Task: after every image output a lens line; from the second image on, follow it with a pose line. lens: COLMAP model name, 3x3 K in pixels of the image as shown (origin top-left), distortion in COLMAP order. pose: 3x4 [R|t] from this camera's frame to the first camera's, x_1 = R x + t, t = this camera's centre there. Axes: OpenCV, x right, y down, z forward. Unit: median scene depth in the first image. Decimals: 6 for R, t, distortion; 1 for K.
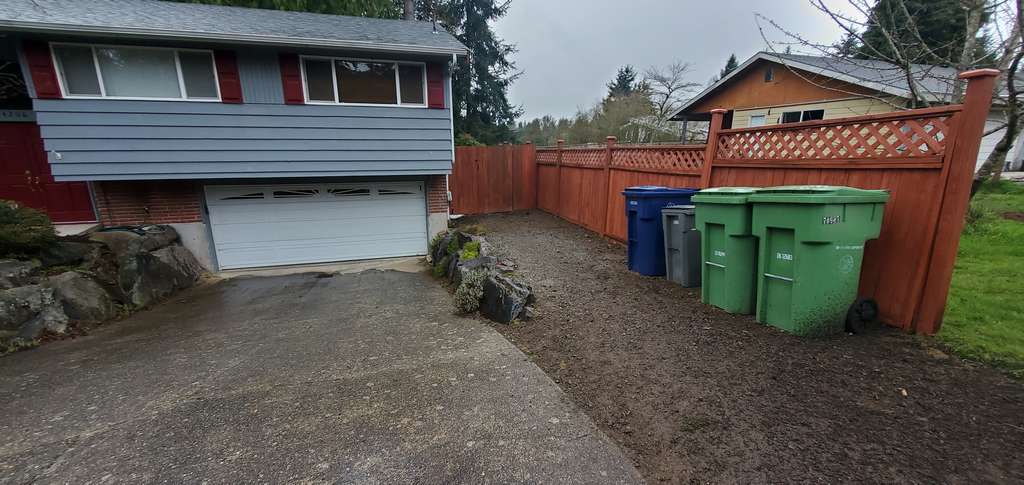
lens RADIAL K [[402.7, 0, 510.9], [0, 402.7, 253.5], [0, 0, 1]] dist [-0.002675, -0.000480]
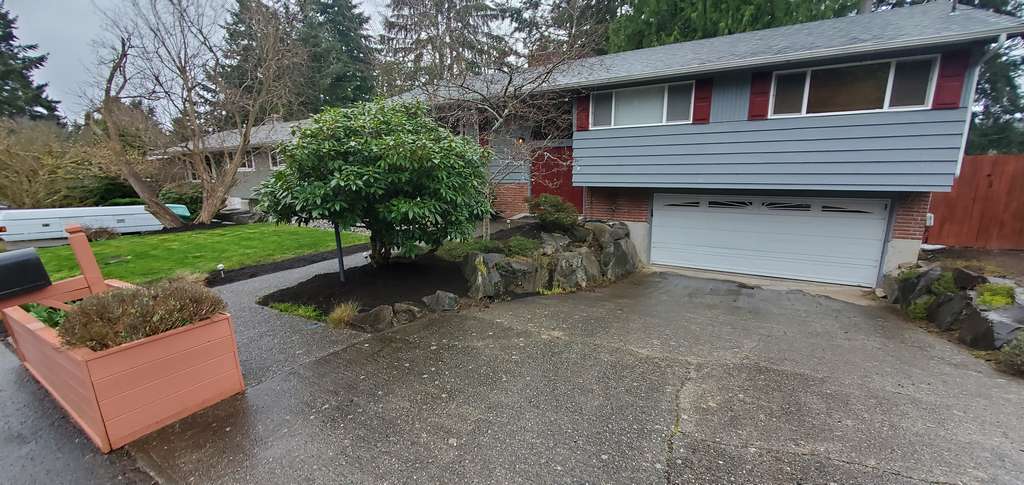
lens RADIAL K [[402.7, 0, 510.9], [0, 402.7, 253.5], [0, 0, 1]] dist [-0.002675, -0.000480]
pose [[0.661756, 0.150722, -0.734413, -0.129235], [-0.174771, 0.983608, 0.044383, 0.033104], [0.729064, 0.098984, 0.677250, -0.126890]]
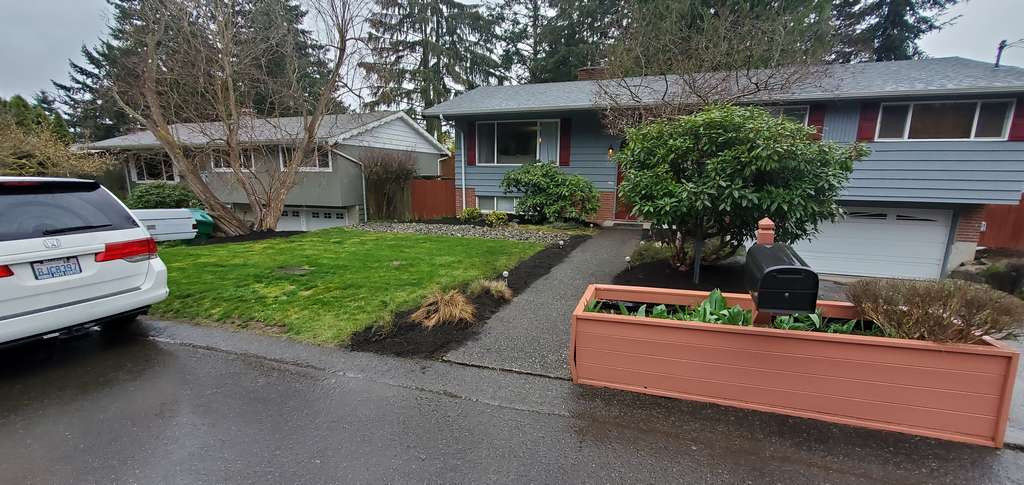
lens RADIAL K [[402.7, 0, 510.9], [0, 402.7, 253.5], [0, 0, 1]] dist [-0.002675, -0.000480]
pose [[0.806629, 0.122331, -0.578260, -0.603890], [-0.163479, 0.986356, -0.019377, 0.154903], [0.568000, 0.110164, 0.815623, -0.537190]]
